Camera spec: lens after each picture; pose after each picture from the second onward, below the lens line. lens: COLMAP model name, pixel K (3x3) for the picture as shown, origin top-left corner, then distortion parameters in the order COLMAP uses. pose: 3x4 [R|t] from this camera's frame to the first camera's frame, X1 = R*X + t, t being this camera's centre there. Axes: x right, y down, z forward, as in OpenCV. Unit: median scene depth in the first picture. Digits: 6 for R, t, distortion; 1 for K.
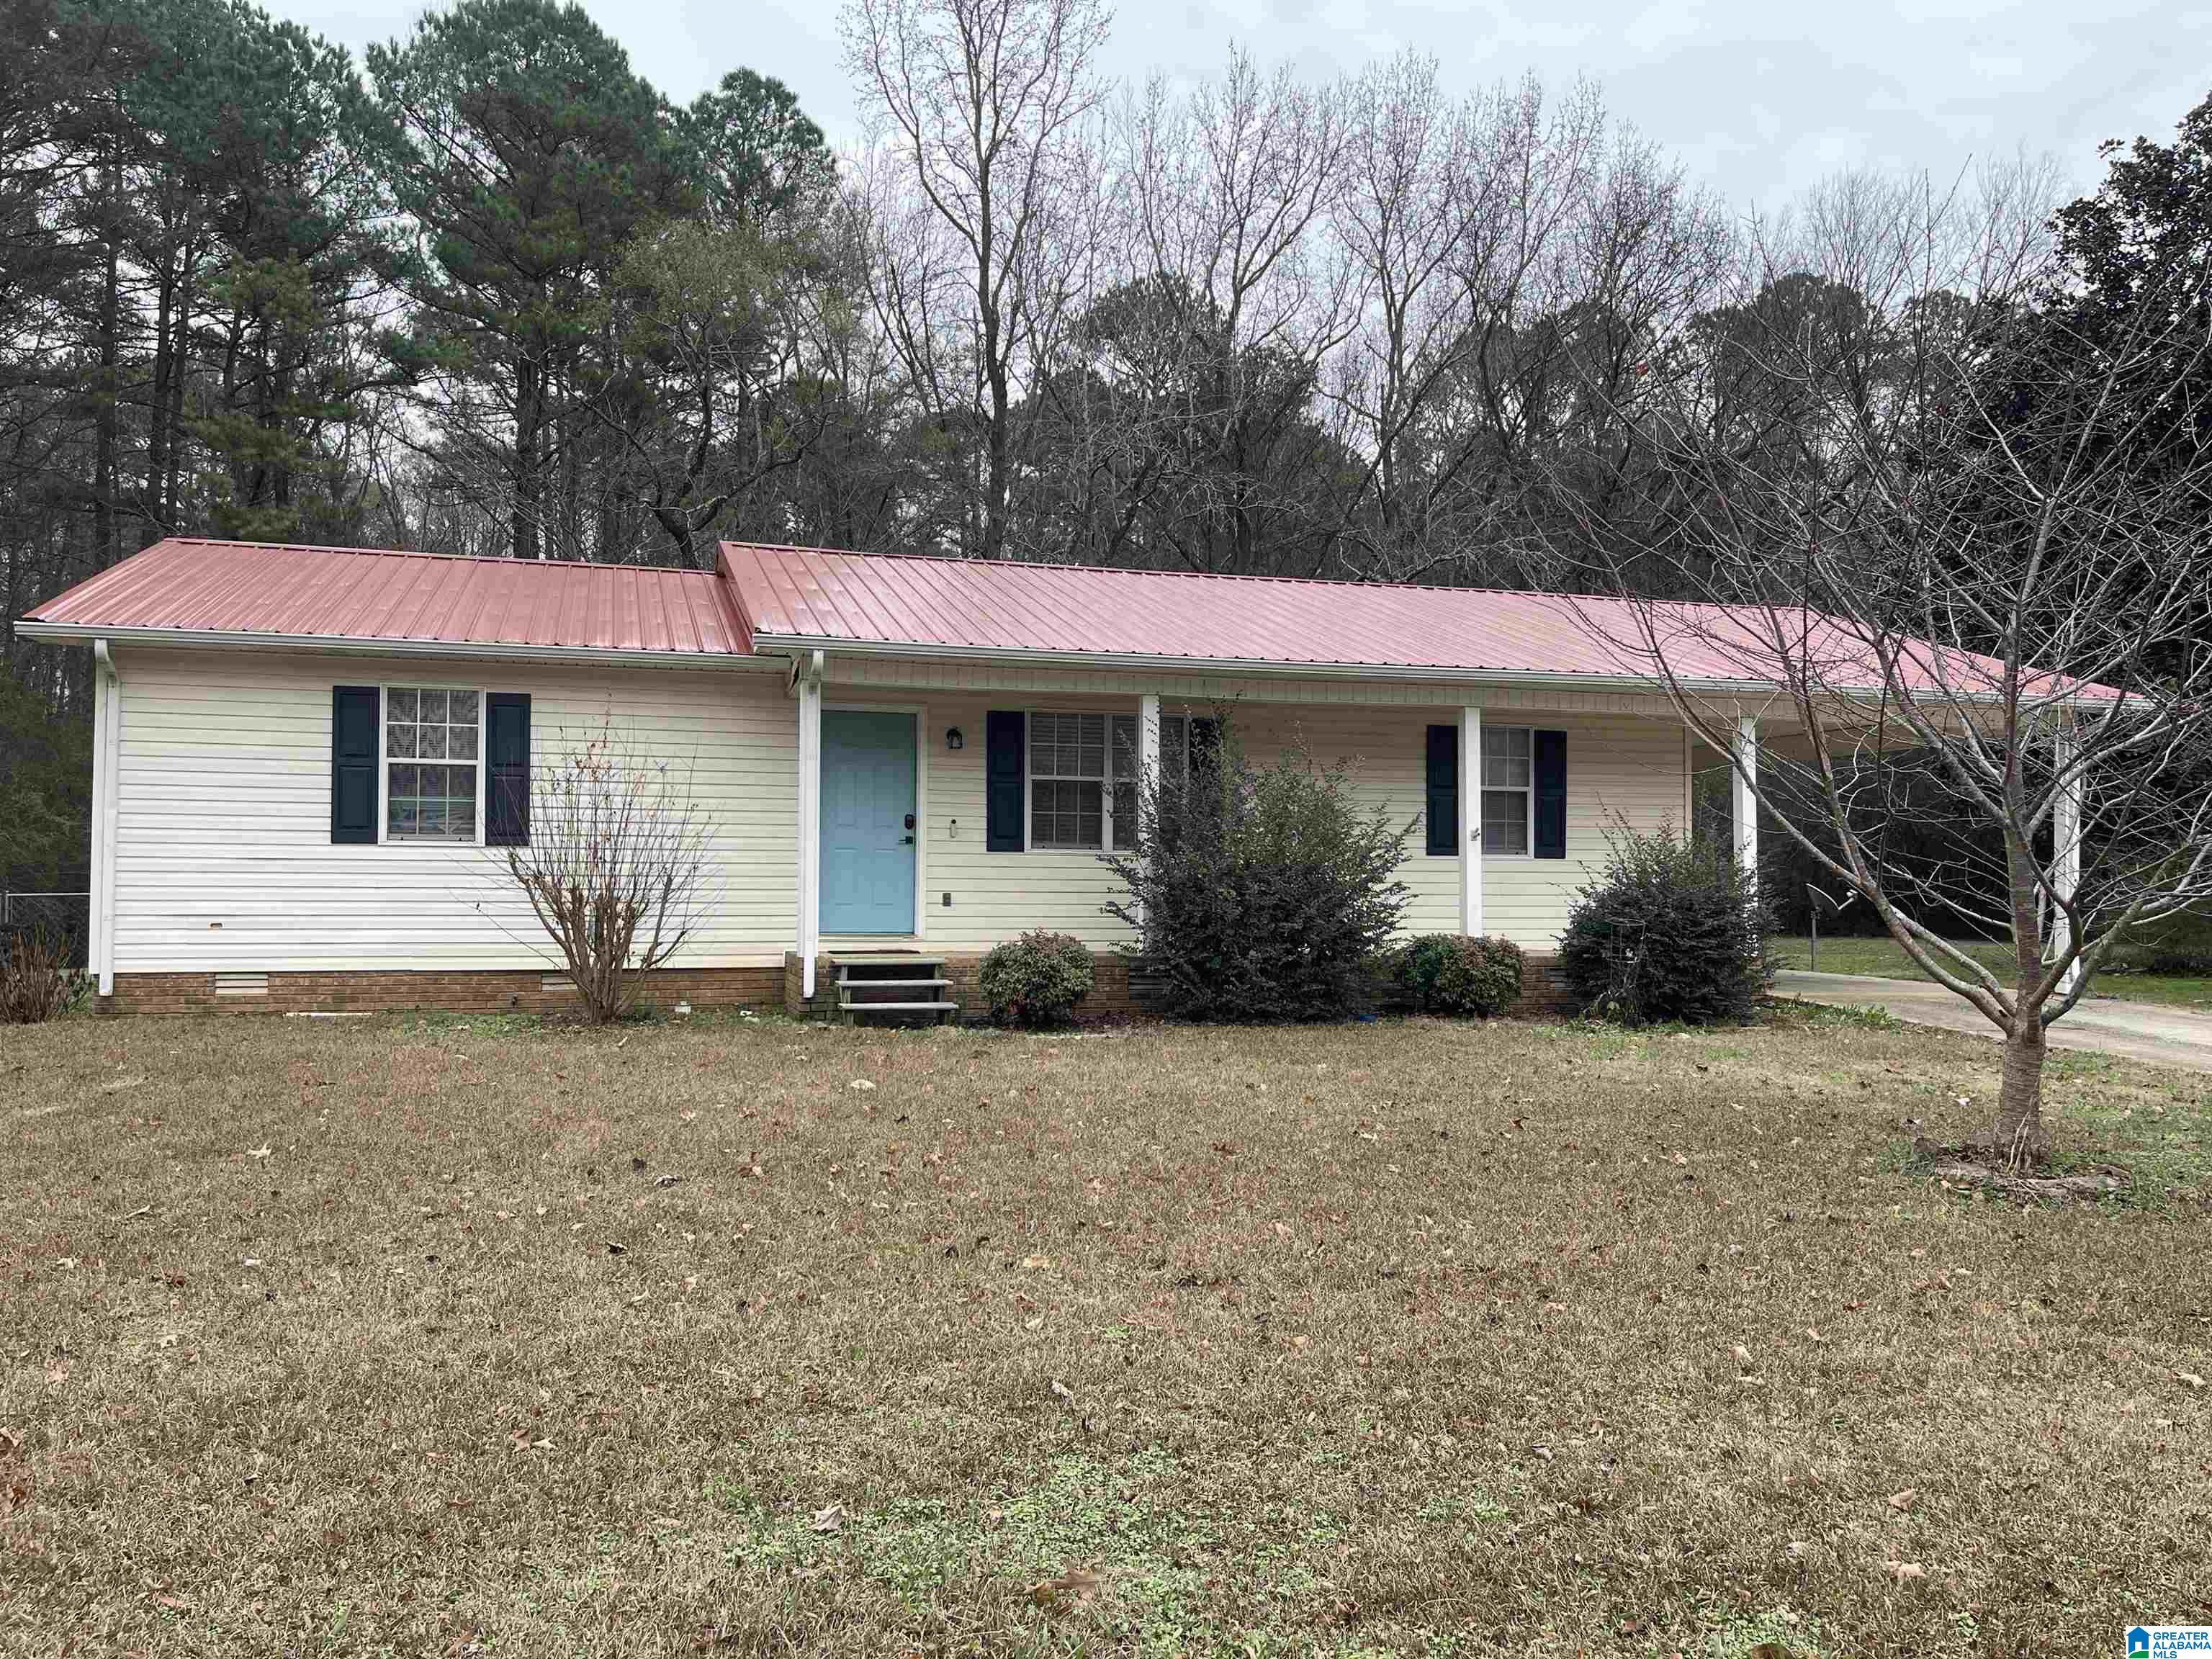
lens RADIAL K [[1681.5, 0, 1106.0], [0, 1681.5, 829.5], [0, 0, 1]] dist [0.105065, -0.220009]
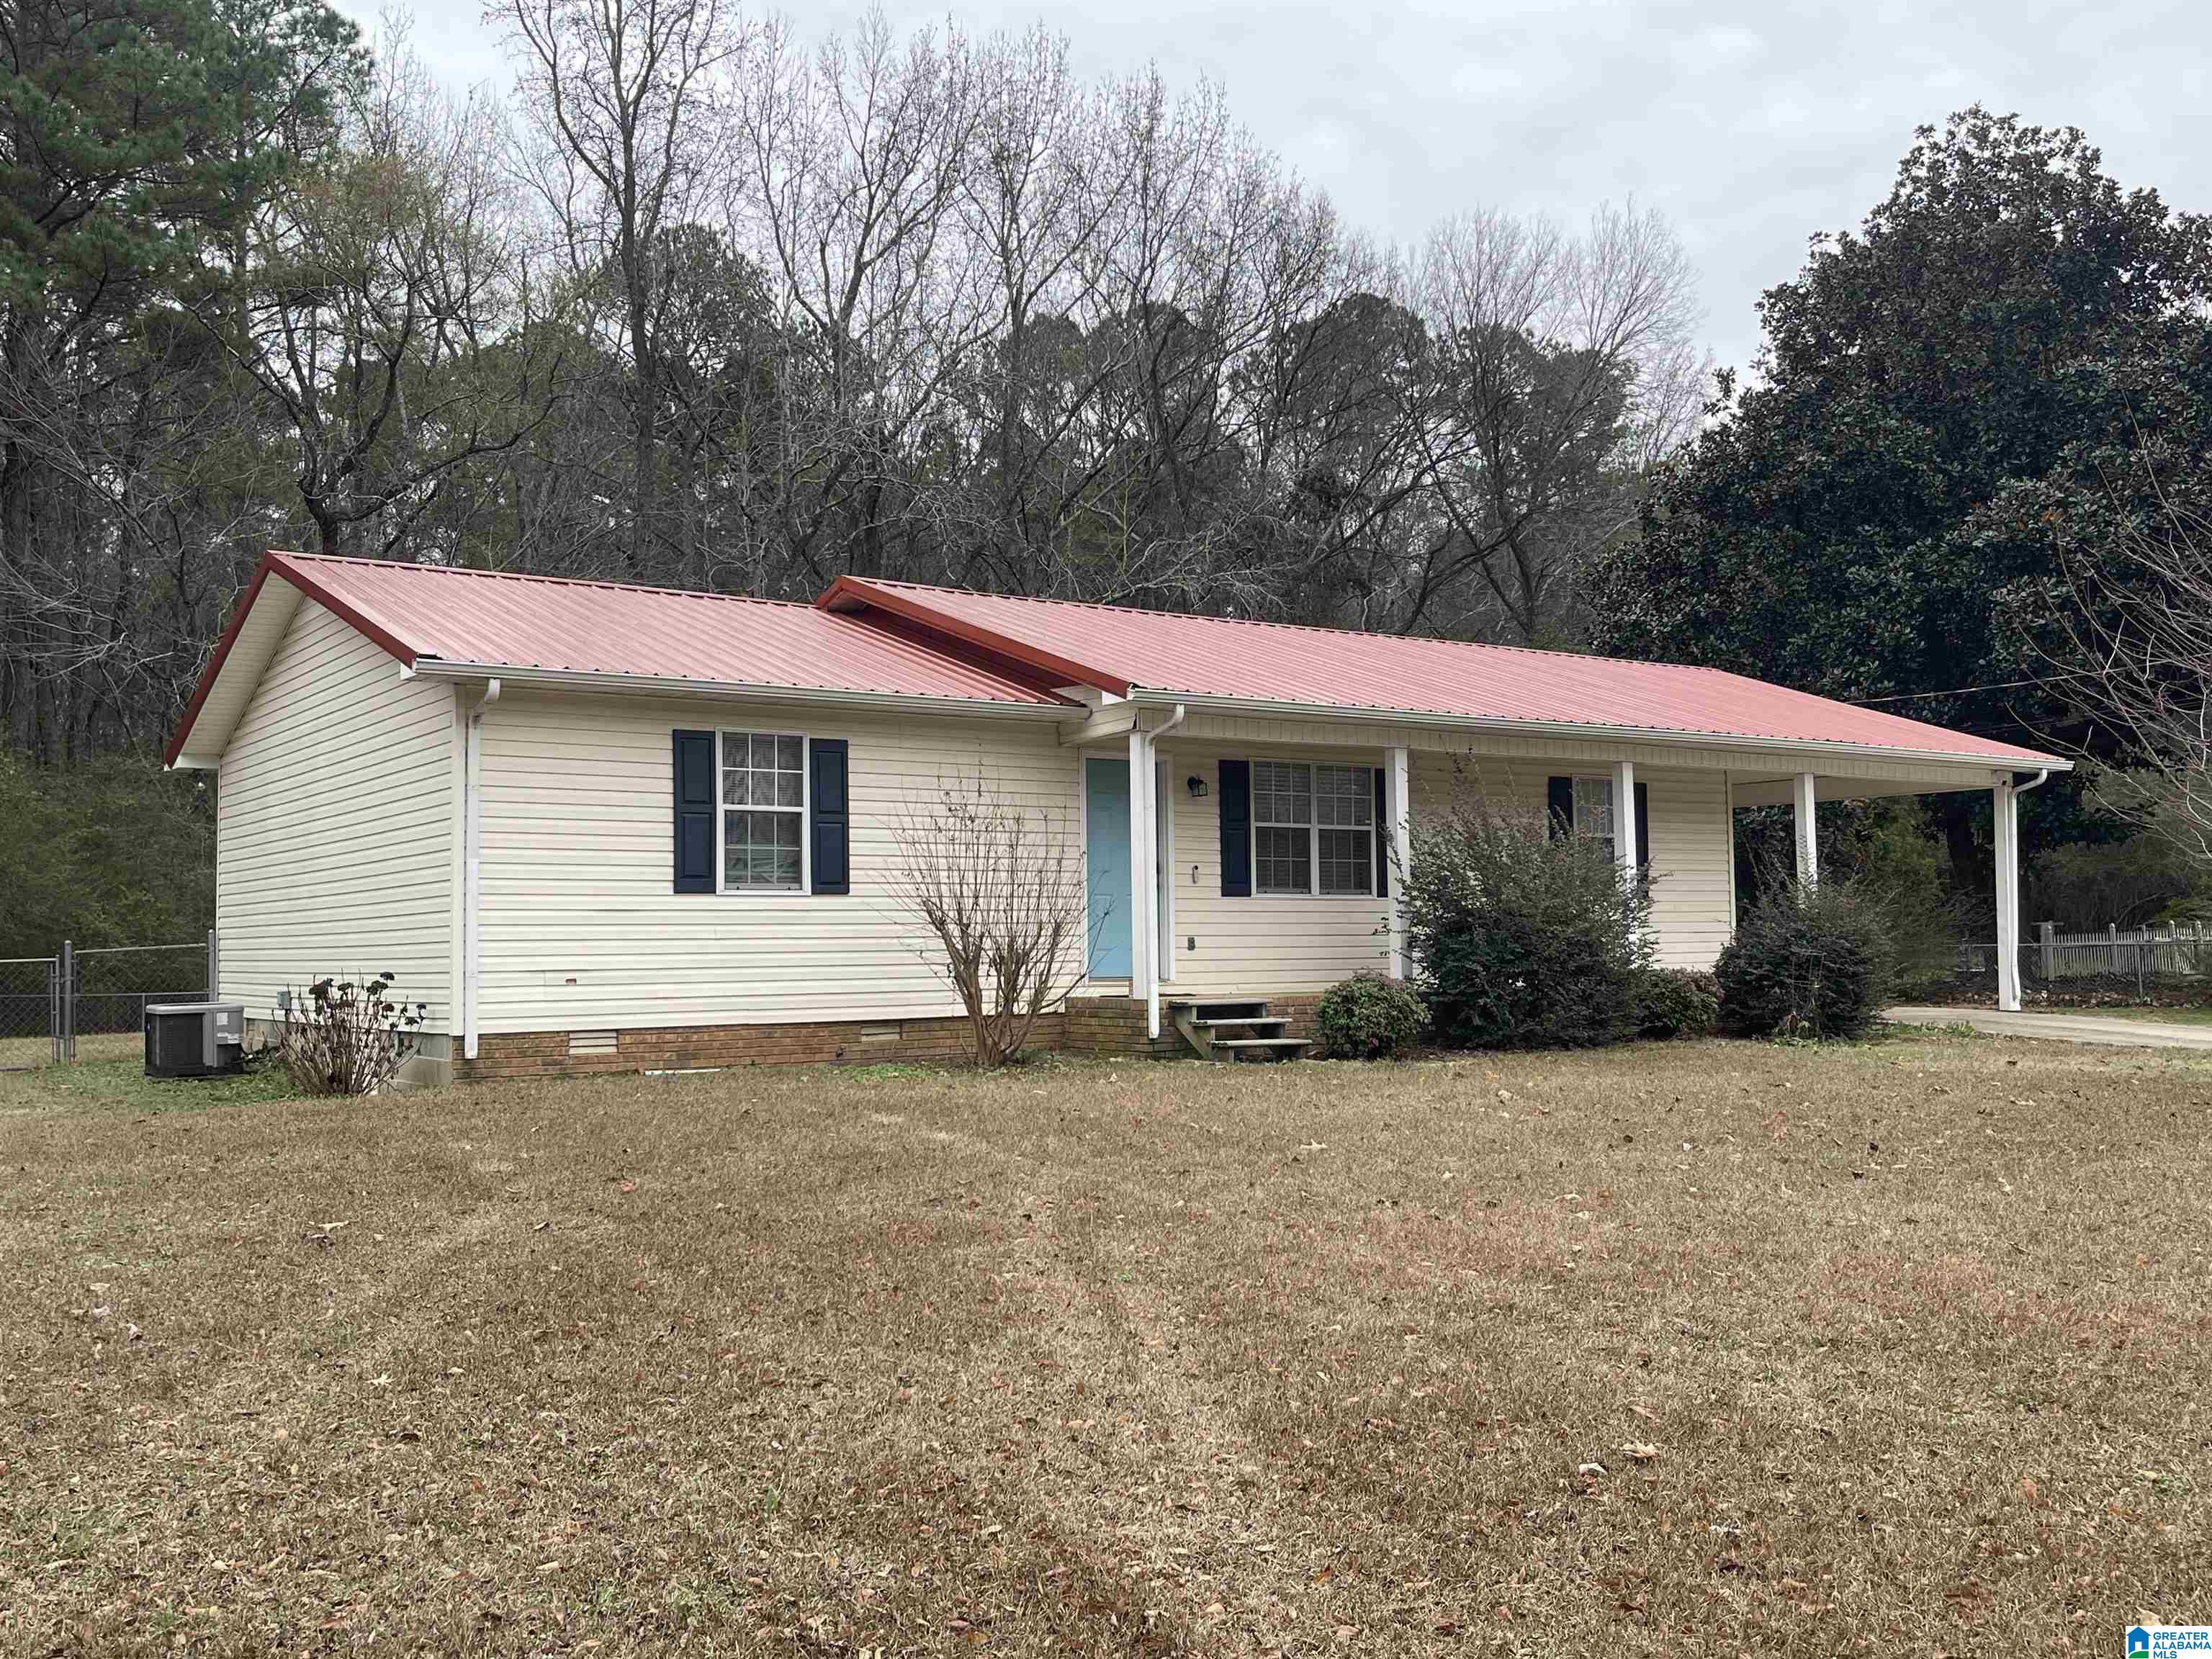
lens RADIAL K [[2097.0, 0, 1065.6], [0, 2097.0, 830.3], [0, 0, 1]] dist [0.002484, 0.000458]
pose [[0.936993, 0.001190, 0.349347, -0.650872], [0.006479, 0.999763, -0.020783, -0.001474], [-0.349289, 0.021737, 0.936763, -0.182664]]
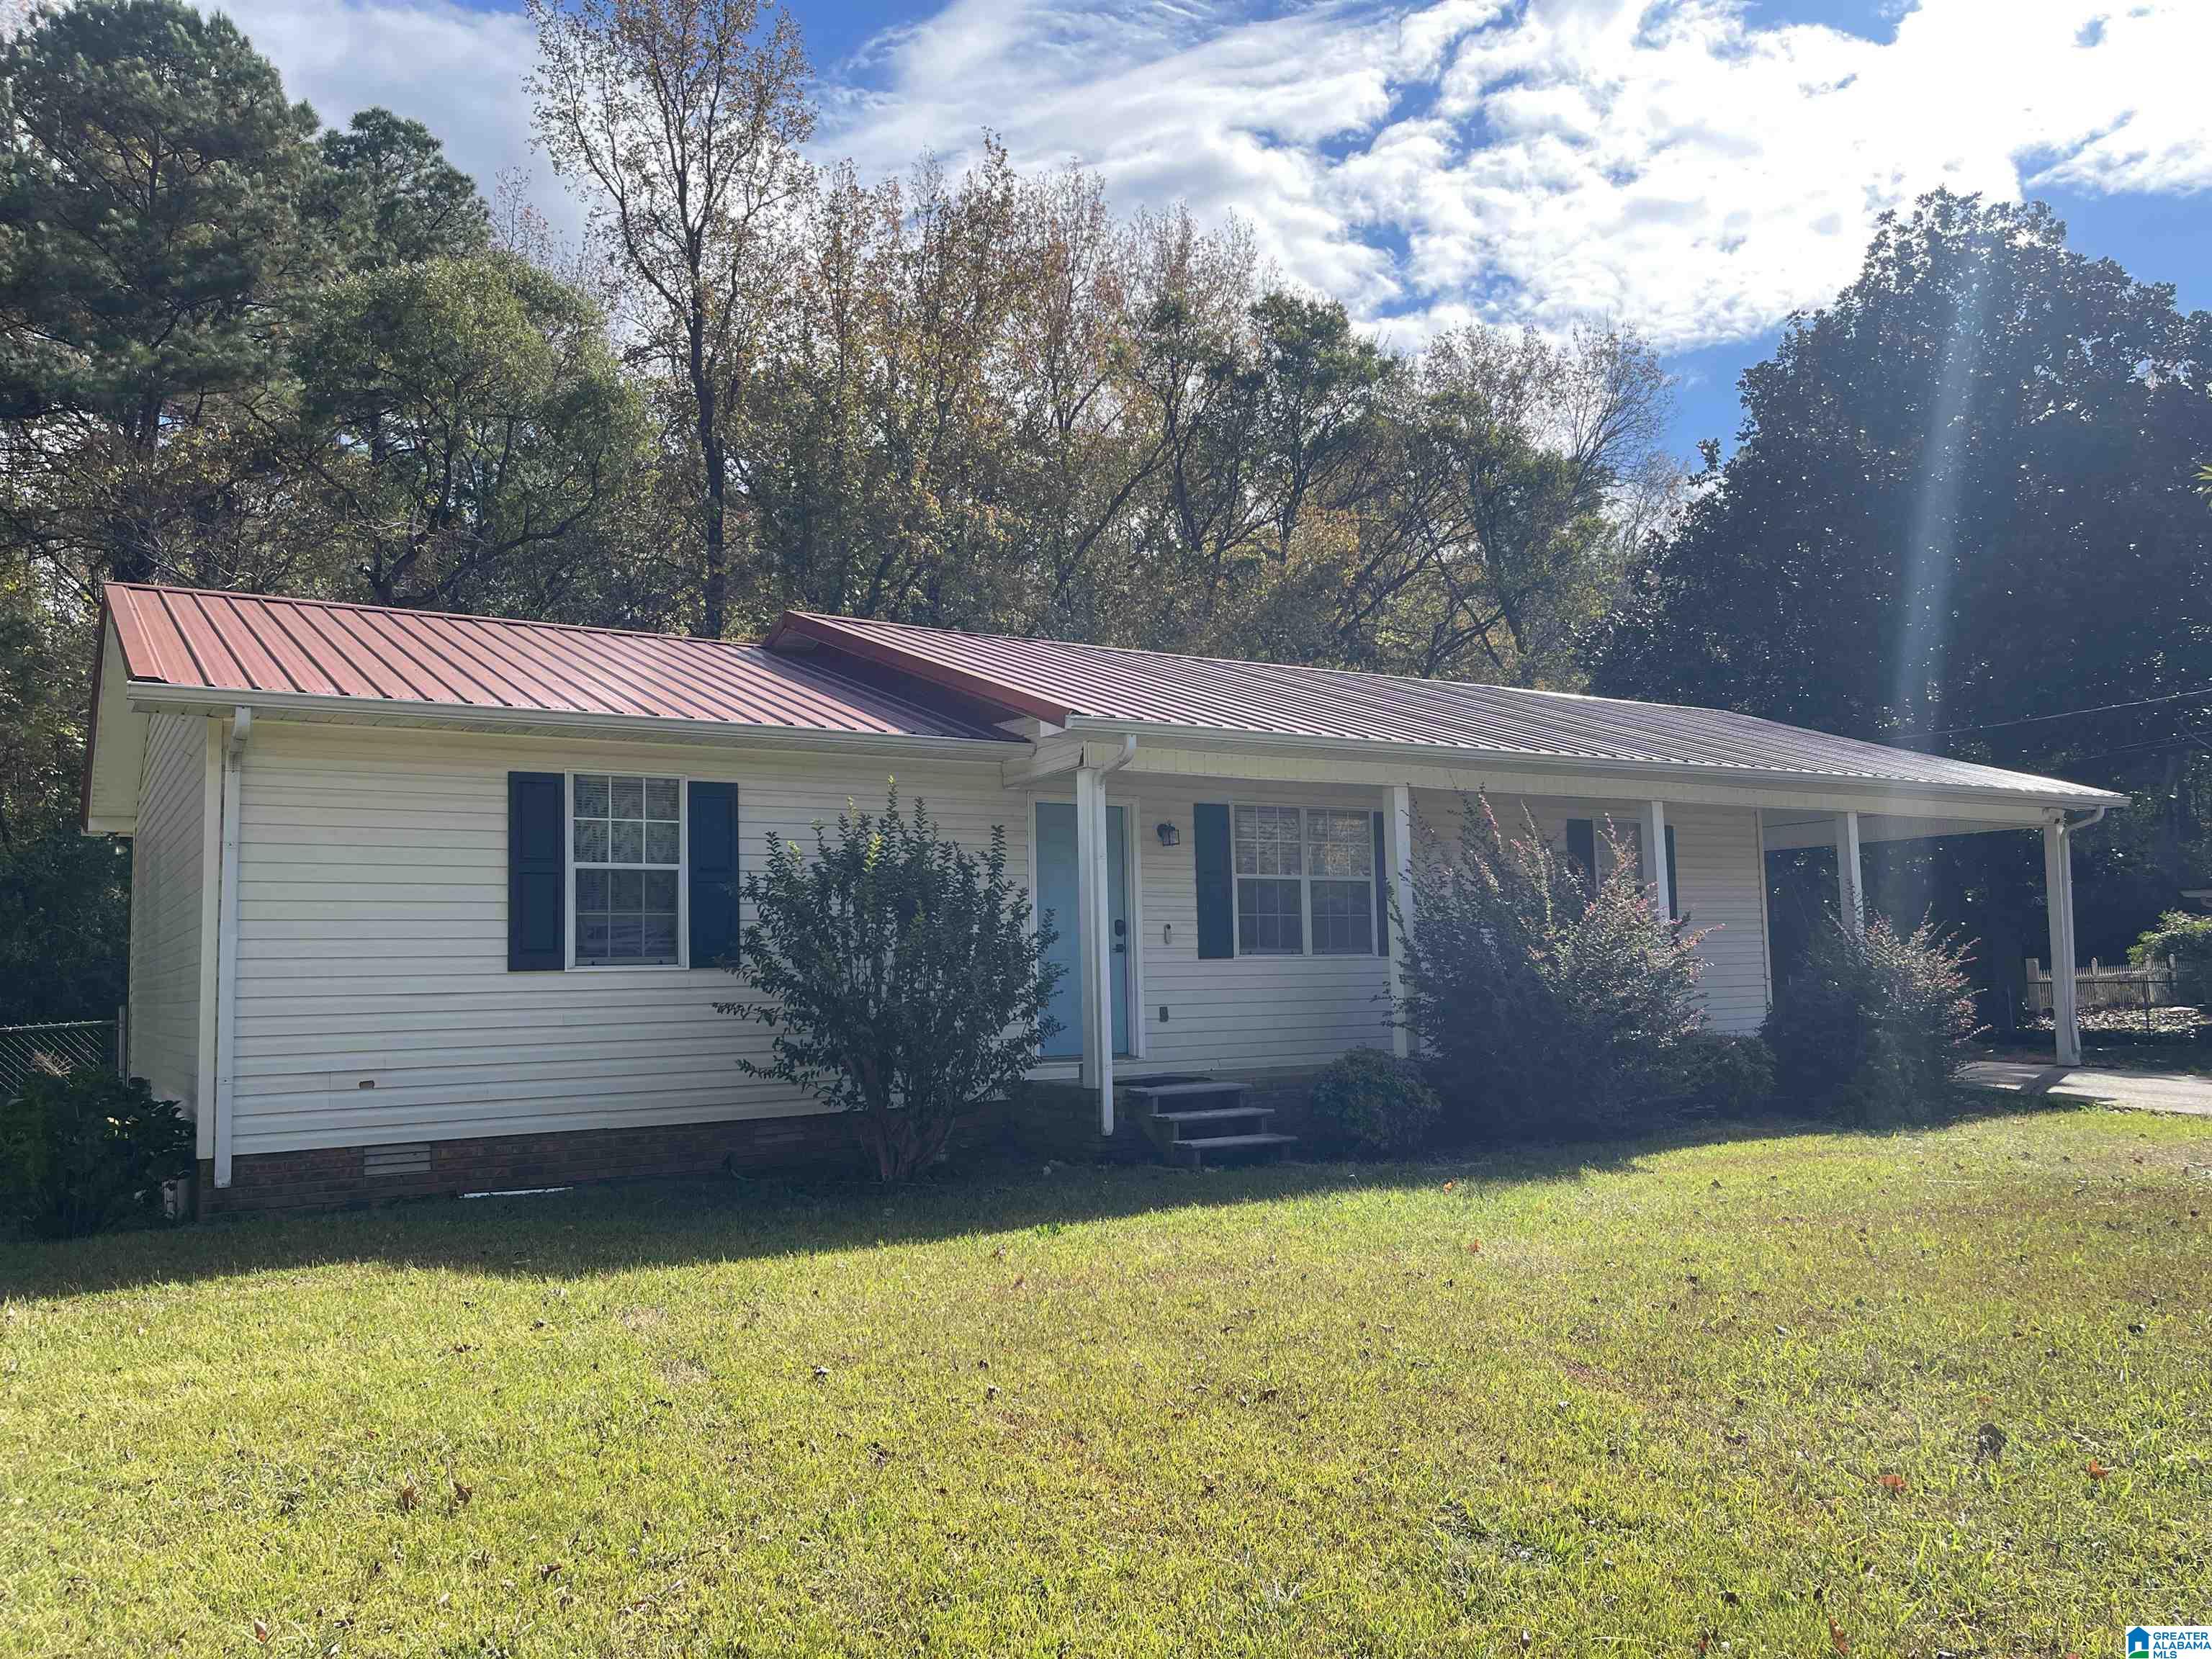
lens RADIAL K [[1680.1, 0, 1106.0], [0, 1680.1, 829.5], [0, 0, 1]] dist [0.011270, -0.077277]
pose [[0.945748, -0.002990, 0.324887, -0.438810], [0.022262, 0.998204, -0.055619, -0.008038], [-0.324137, 0.059834, 0.944116, 0.171359]]
